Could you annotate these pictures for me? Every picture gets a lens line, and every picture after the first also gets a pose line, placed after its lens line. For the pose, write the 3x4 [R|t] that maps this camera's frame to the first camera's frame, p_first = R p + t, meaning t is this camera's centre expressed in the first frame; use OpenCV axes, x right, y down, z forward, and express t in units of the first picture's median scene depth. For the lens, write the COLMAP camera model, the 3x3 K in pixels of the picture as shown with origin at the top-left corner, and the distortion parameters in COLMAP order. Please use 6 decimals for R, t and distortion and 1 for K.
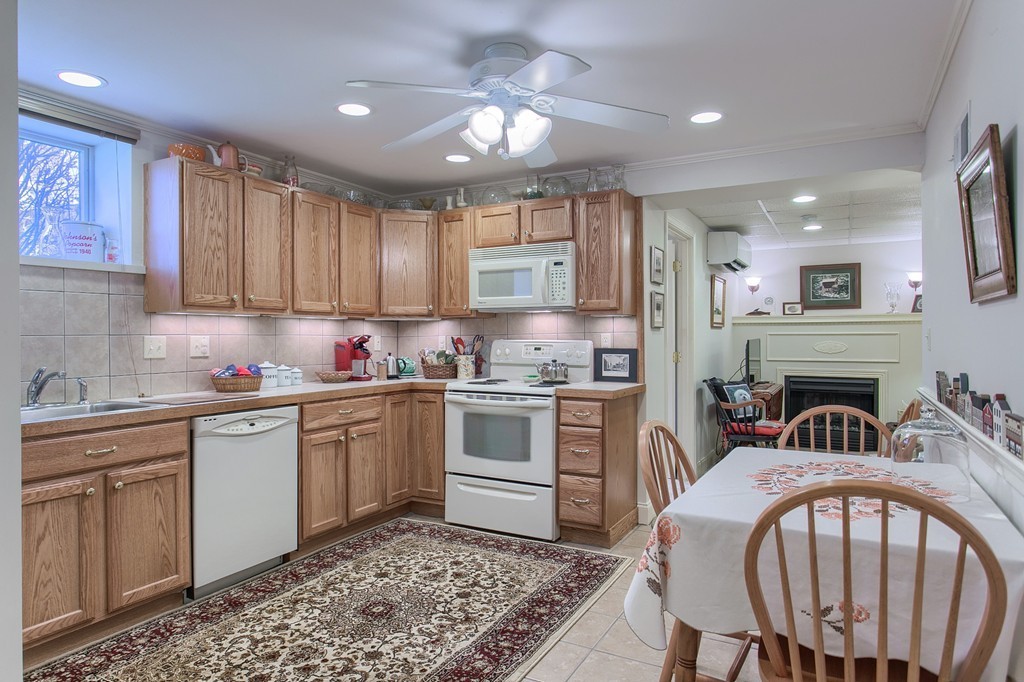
lens RADIAL K [[576.3, 0, 513.5], [0, 576.3, 336.2], [0, 0, 1]] dist [-0.000039, 0.000030]
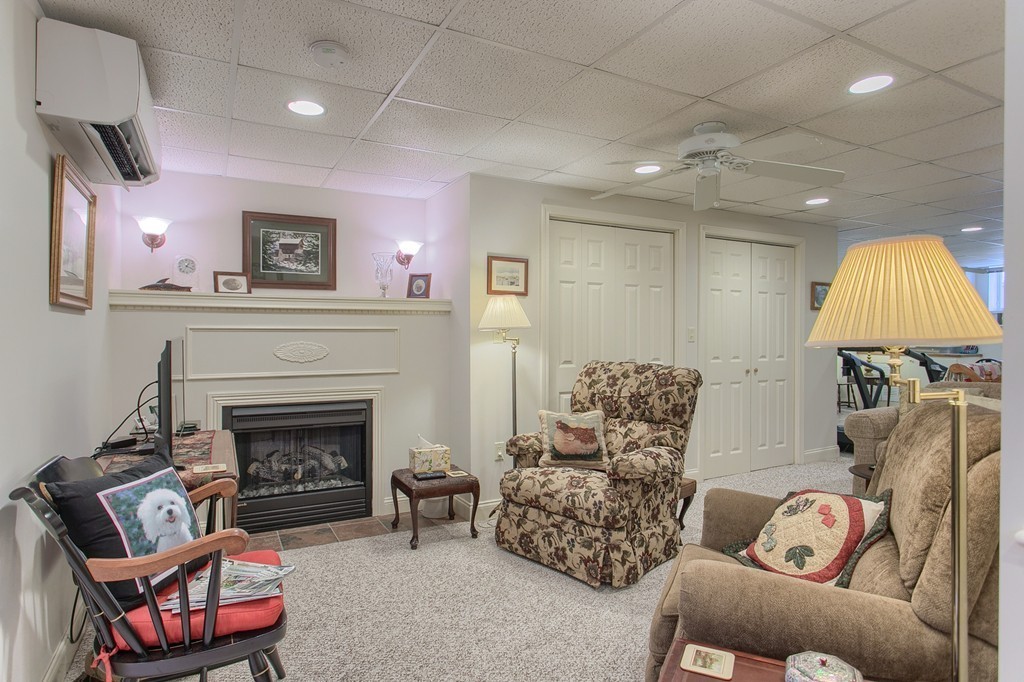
lens RADIAL K [[576.3, 0, 513.9], [0, 576.3, 334.1], [0, 0, 1]] dist [-0.000039, 0.000030]
pose [[0.540624, 0.002734, 0.841260, 0.168134], [0.001742, 0.999989, -0.004370, 0.004013], [-0.841263, 0.003828, 0.540613, 0.482141]]
